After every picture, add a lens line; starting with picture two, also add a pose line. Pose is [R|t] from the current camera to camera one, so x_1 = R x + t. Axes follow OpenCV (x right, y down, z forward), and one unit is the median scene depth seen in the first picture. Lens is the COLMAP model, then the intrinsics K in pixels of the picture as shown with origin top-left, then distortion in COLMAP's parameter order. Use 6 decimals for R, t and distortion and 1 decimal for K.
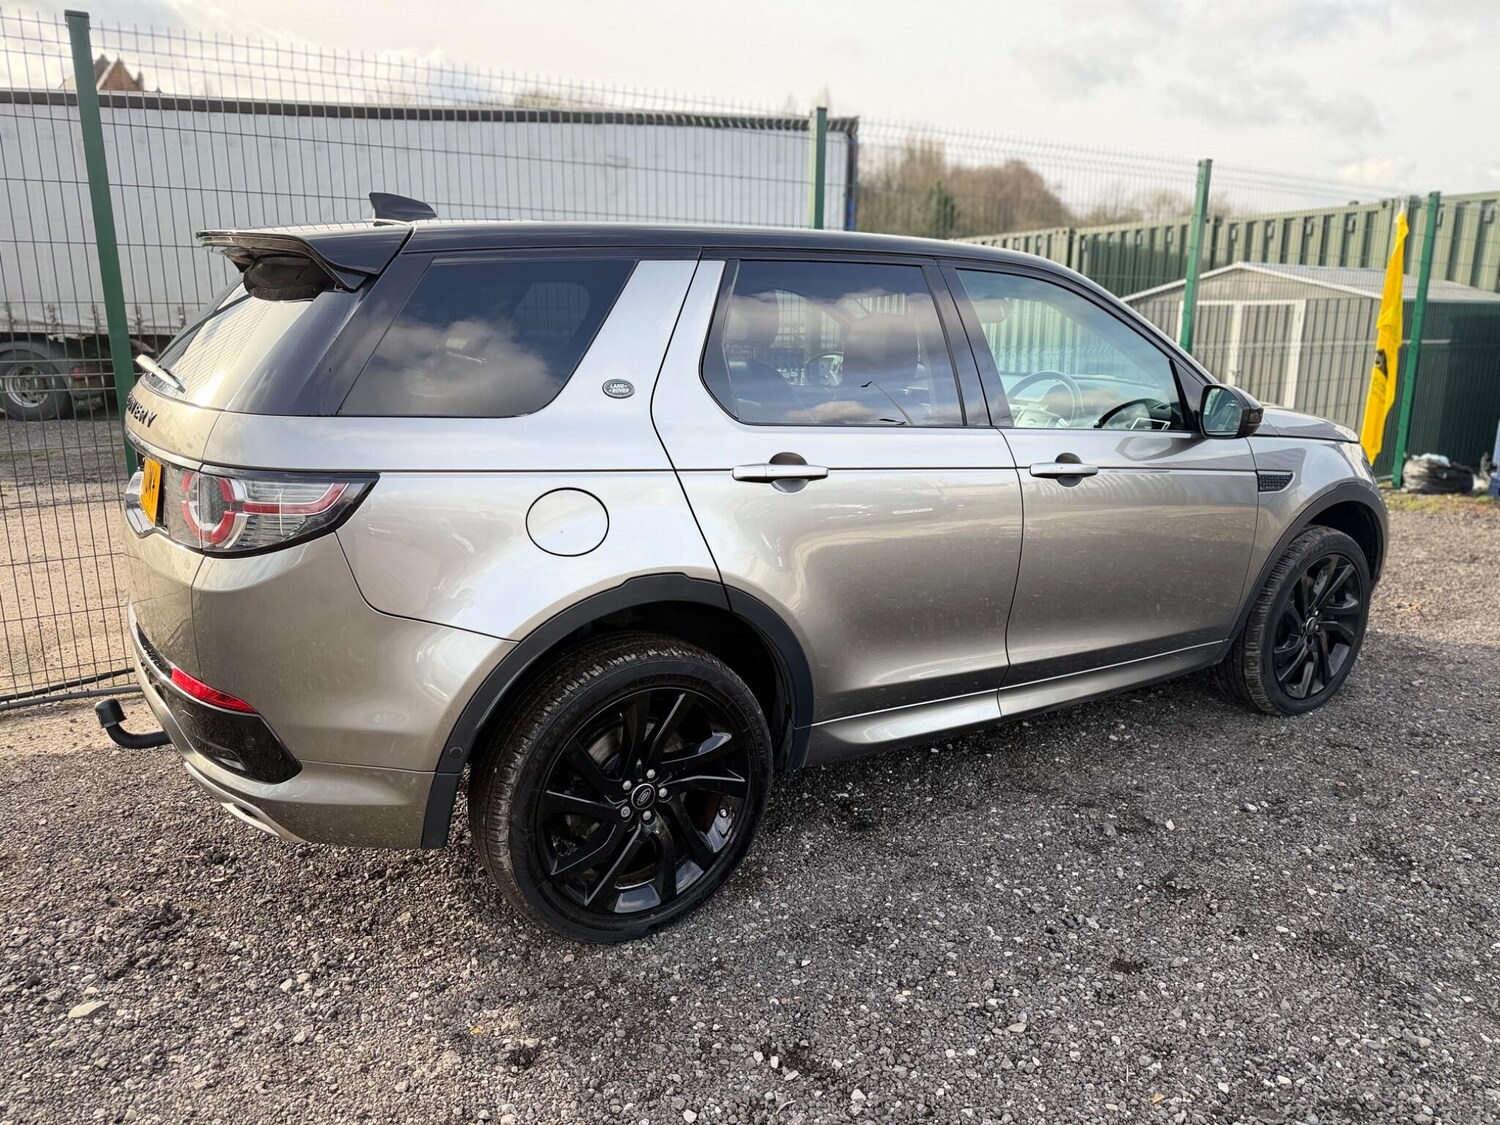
lens RADIAL K [[1060.1, 0, 744.8], [0, 1060.1, 559.7], [0, 0, 1]] dist [0.023069, -0.027150]
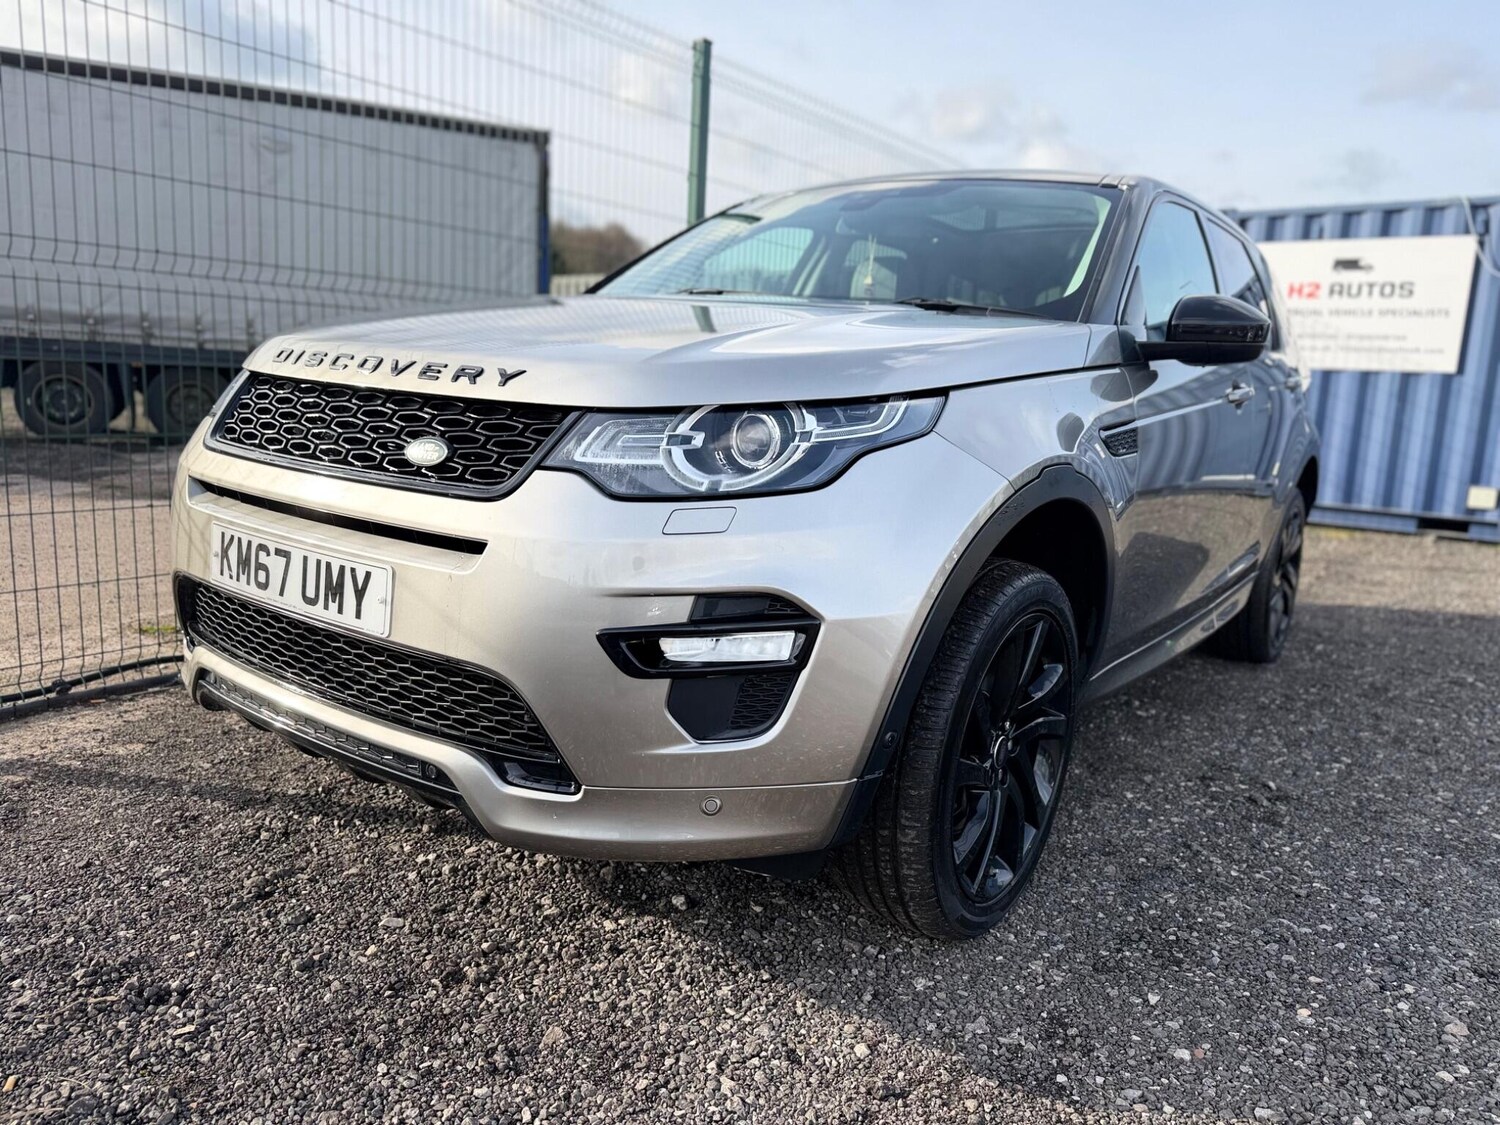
lens RADIAL K [[1060.1, 0, 743.2], [0, 1060.1, 564.9], [0, 0, 1]] dist [0.023069, -0.027150]
pose [[0.934341, -0.020371, 0.355797, -0.433035], [0.036546, 0.998578, -0.038800, 0.086842], [-0.354501, 0.049255, 0.933757, 0.359921]]
